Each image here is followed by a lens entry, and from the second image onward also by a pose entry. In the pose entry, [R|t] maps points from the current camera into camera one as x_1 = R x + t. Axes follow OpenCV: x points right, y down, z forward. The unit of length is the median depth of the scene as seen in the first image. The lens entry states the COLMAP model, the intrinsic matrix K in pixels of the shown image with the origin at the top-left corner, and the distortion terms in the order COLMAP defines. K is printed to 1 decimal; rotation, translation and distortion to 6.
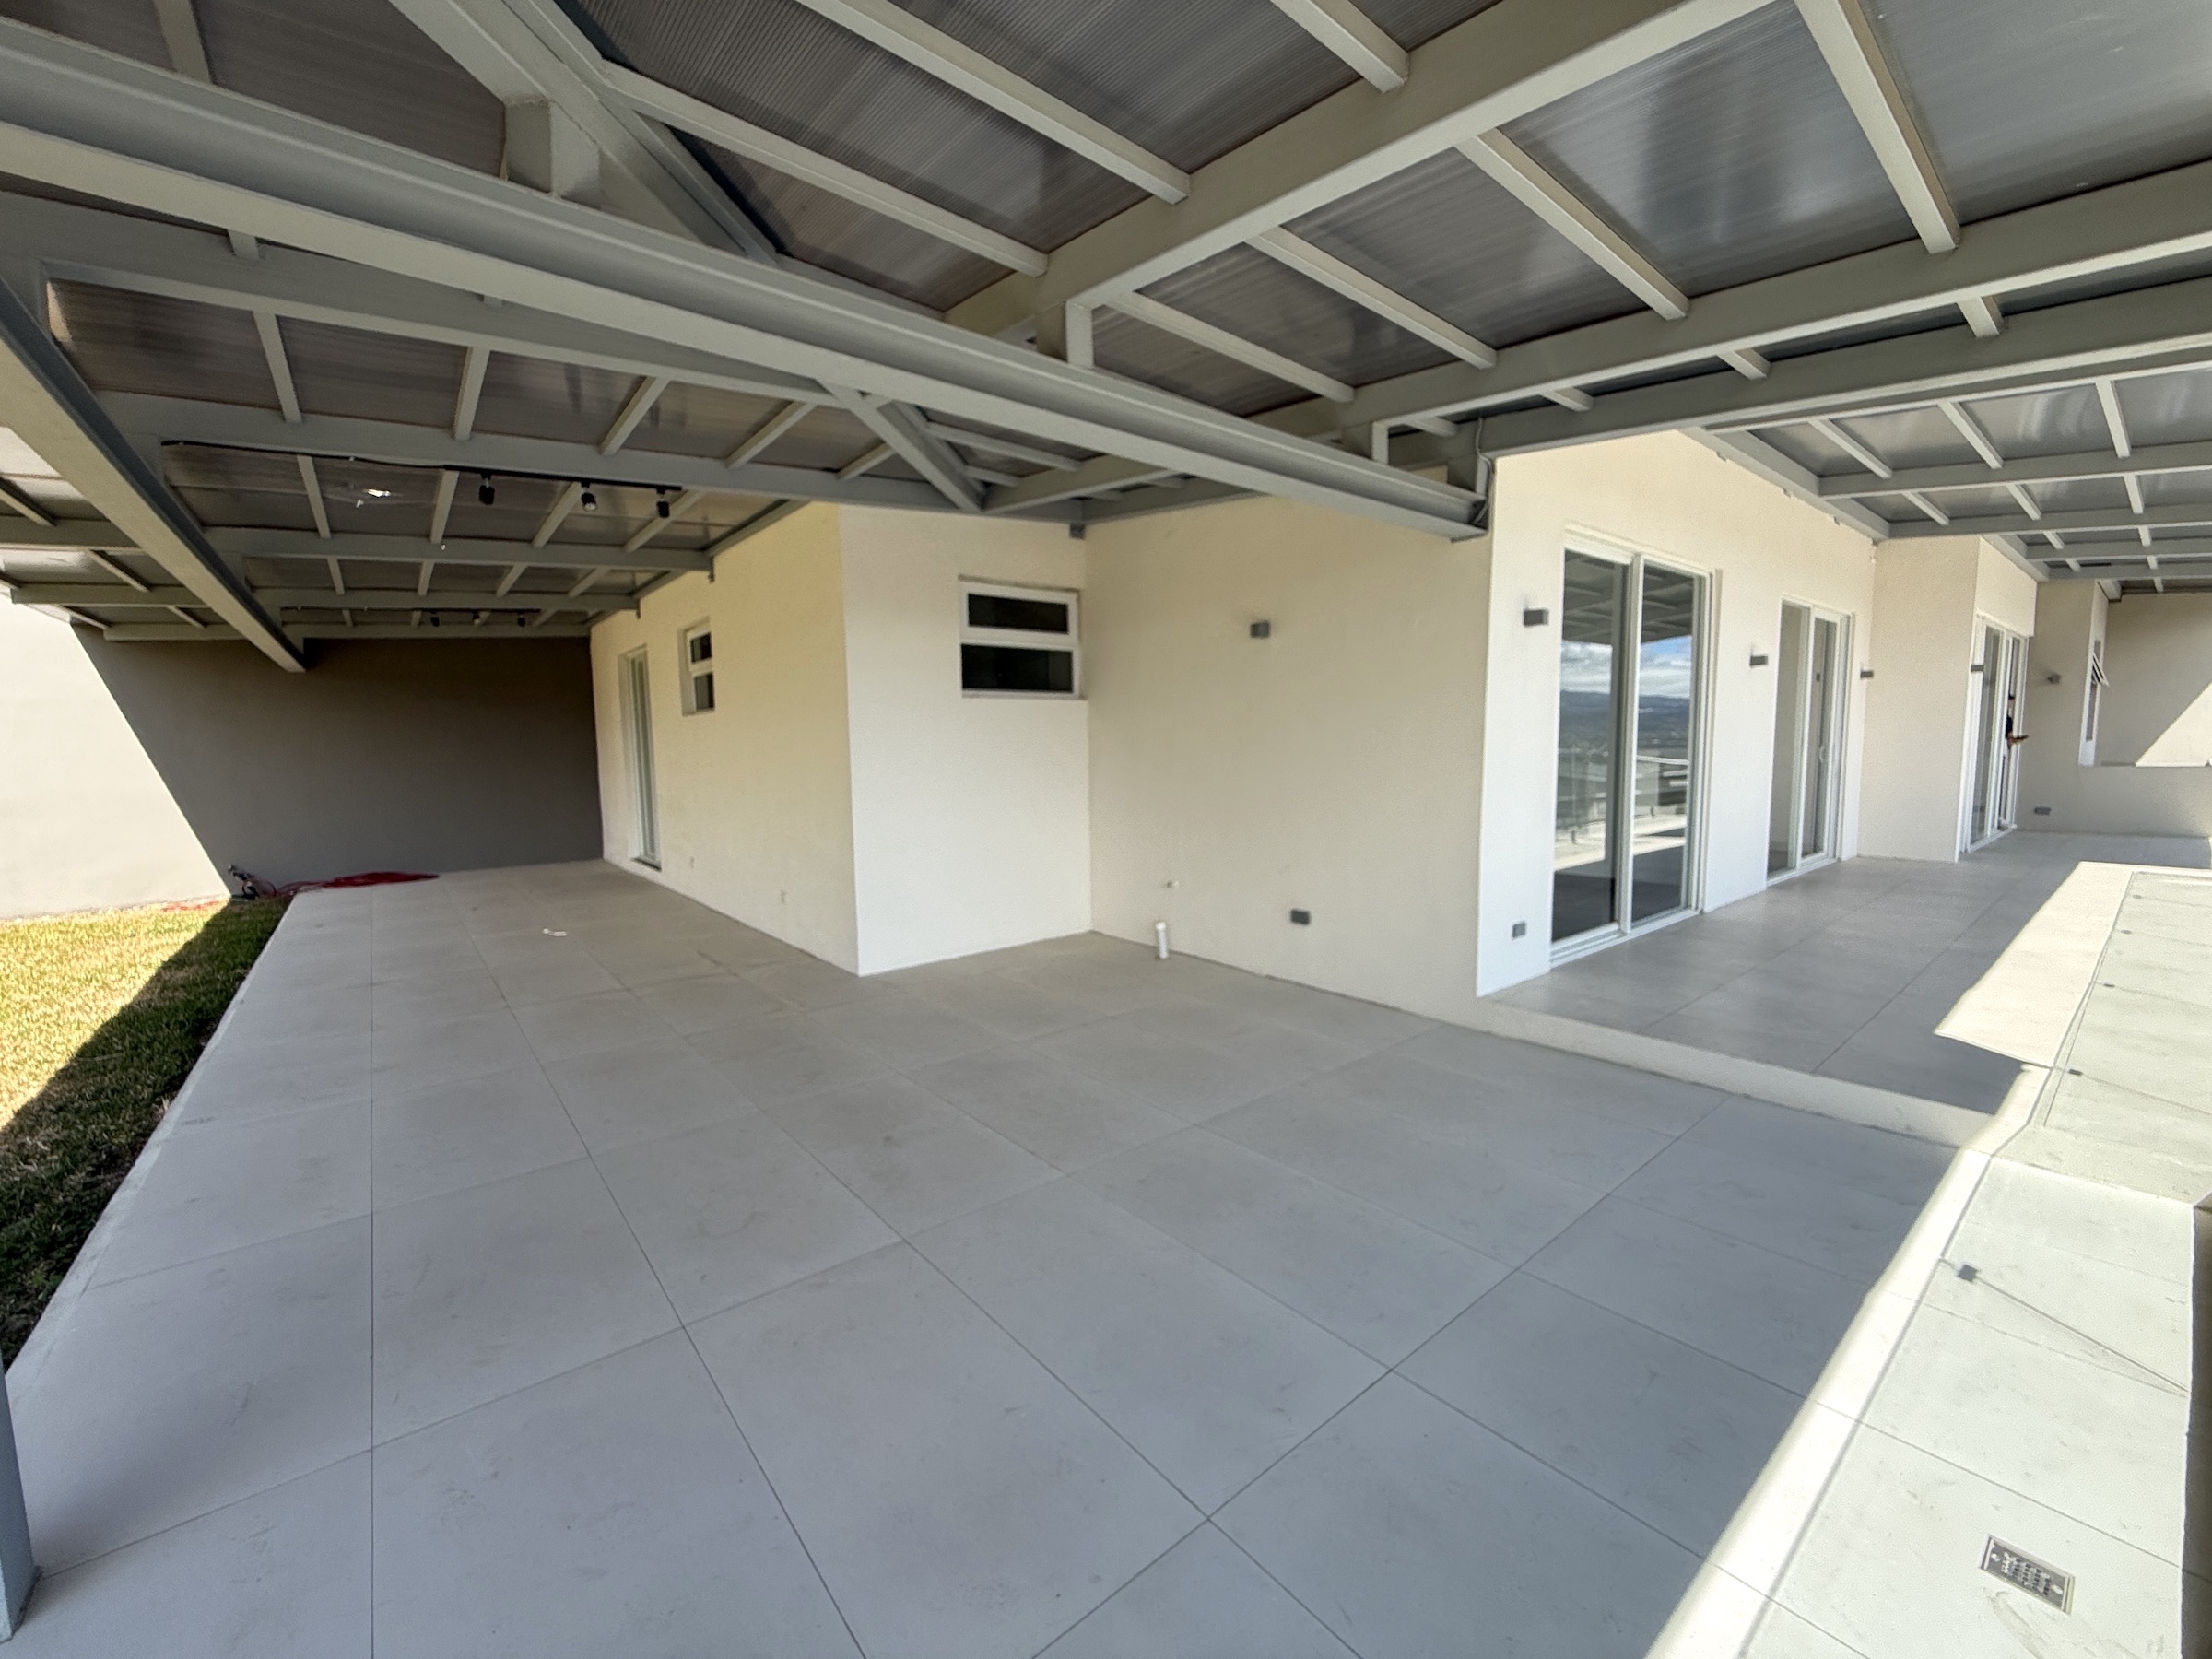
lens RADIAL K [[883.1, 0, 1106.0], [0, 883.1, 829.5], [0, 0, 1]] dist [0.000054, -0.000081]
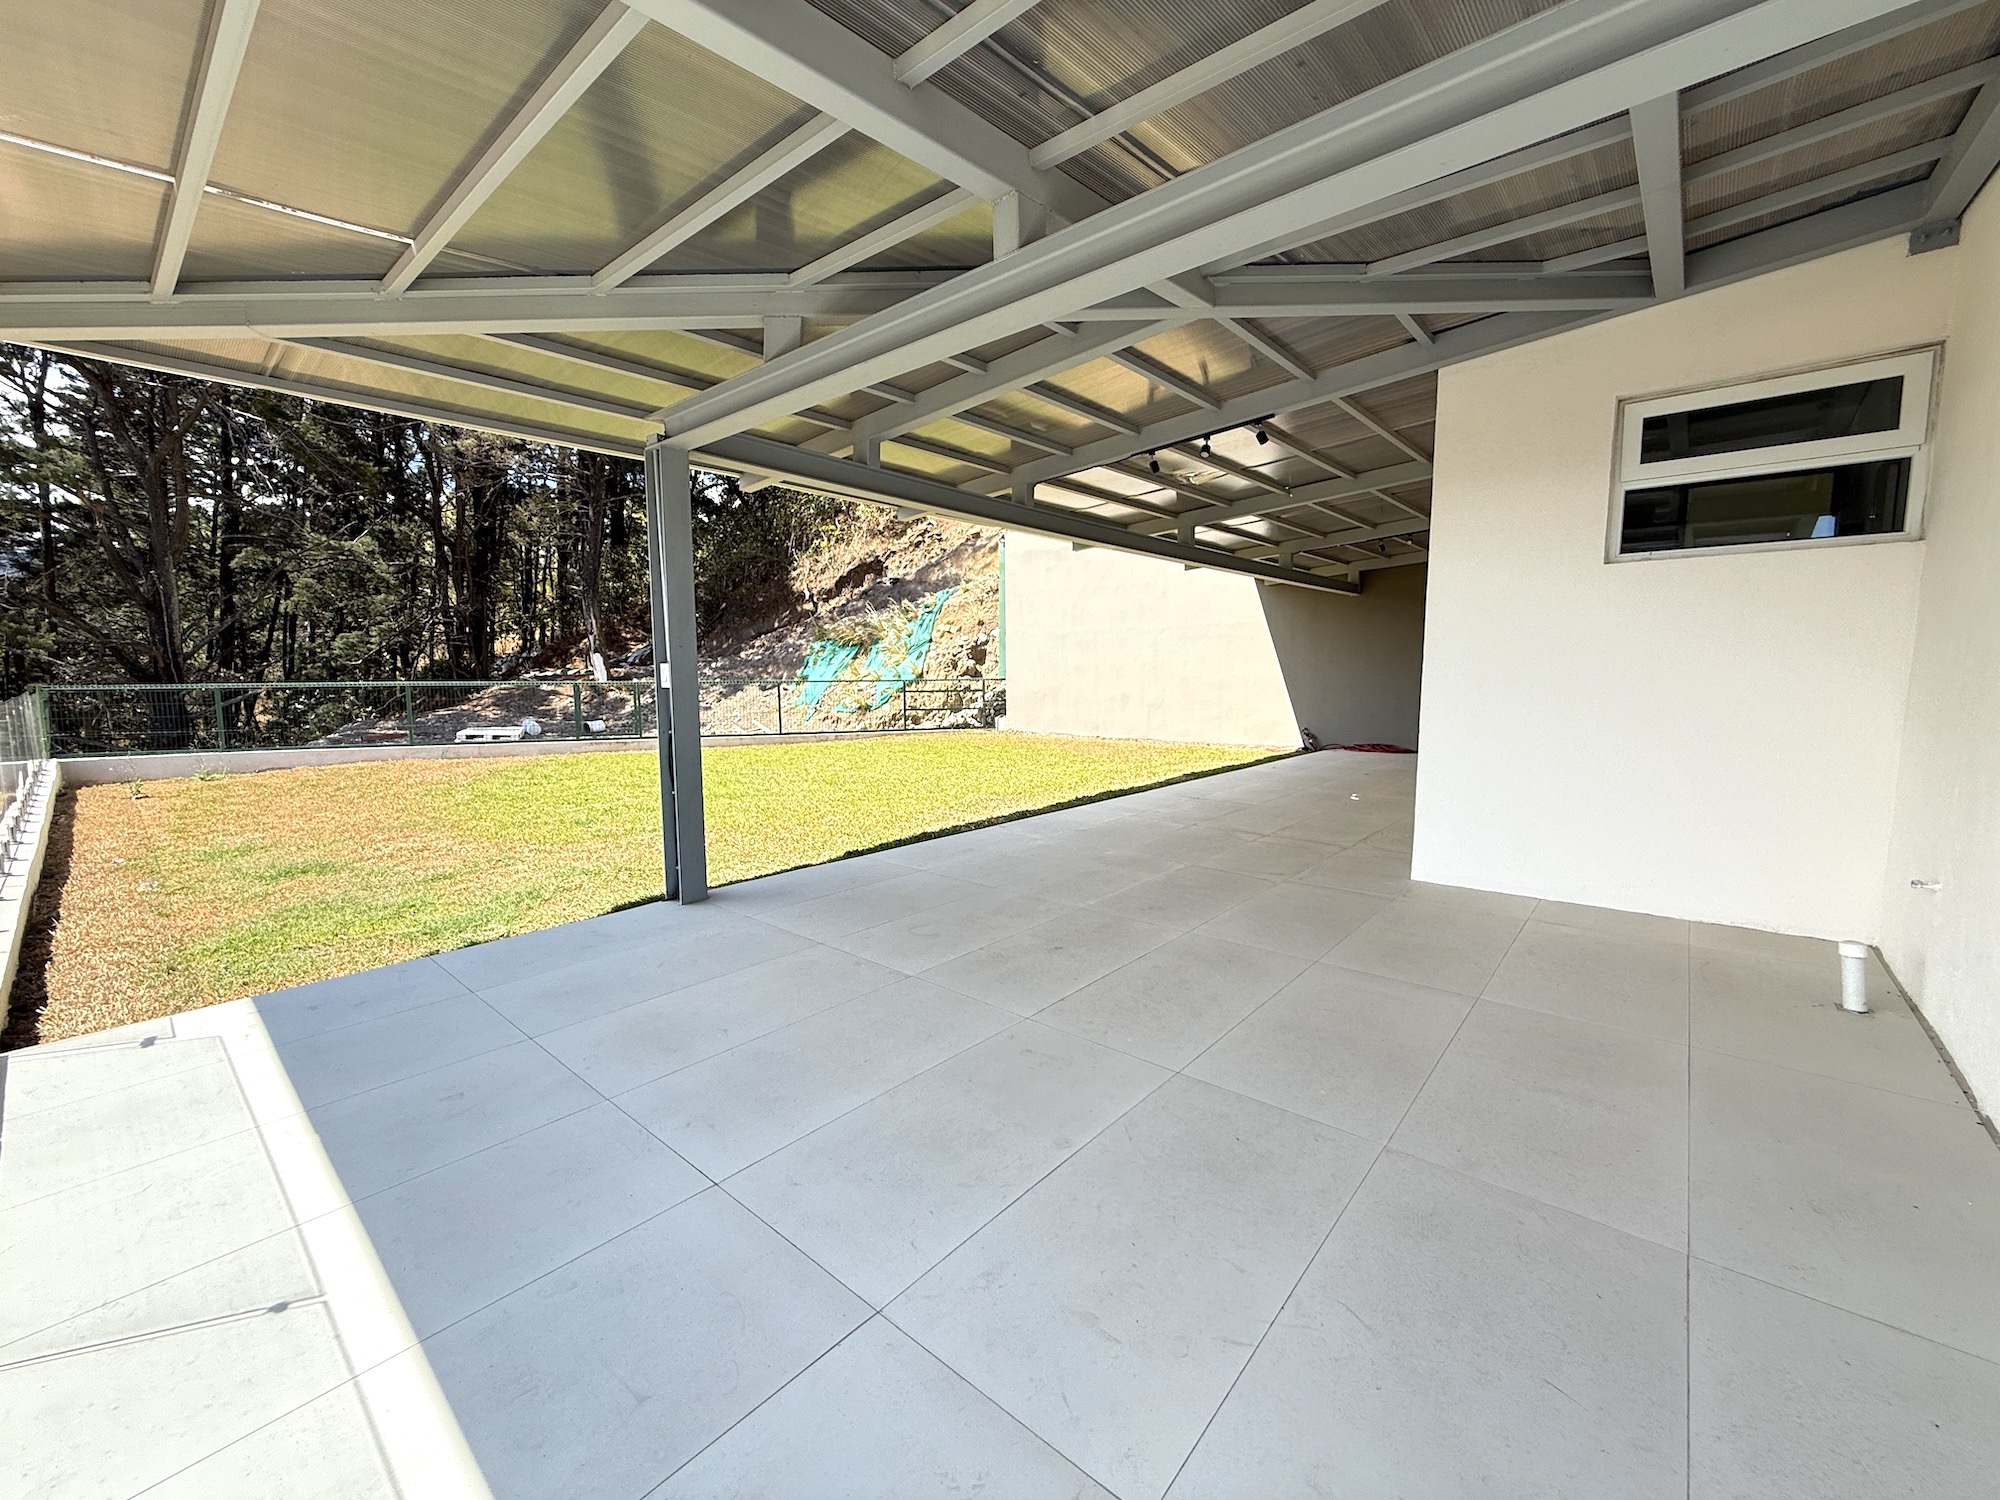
lens RADIAL K [[798.5, 0, 1000.0], [0, 798.5, 750.0], [0, 0, 1]] dist [0.000054, -0.000081]
pose [[0.169264, 0.111909, -0.979197, 0.428051], [-0.089135, 0.991199, 0.097873, -0.013144], [0.981532, 0.070715, 0.177749, 0.377576]]
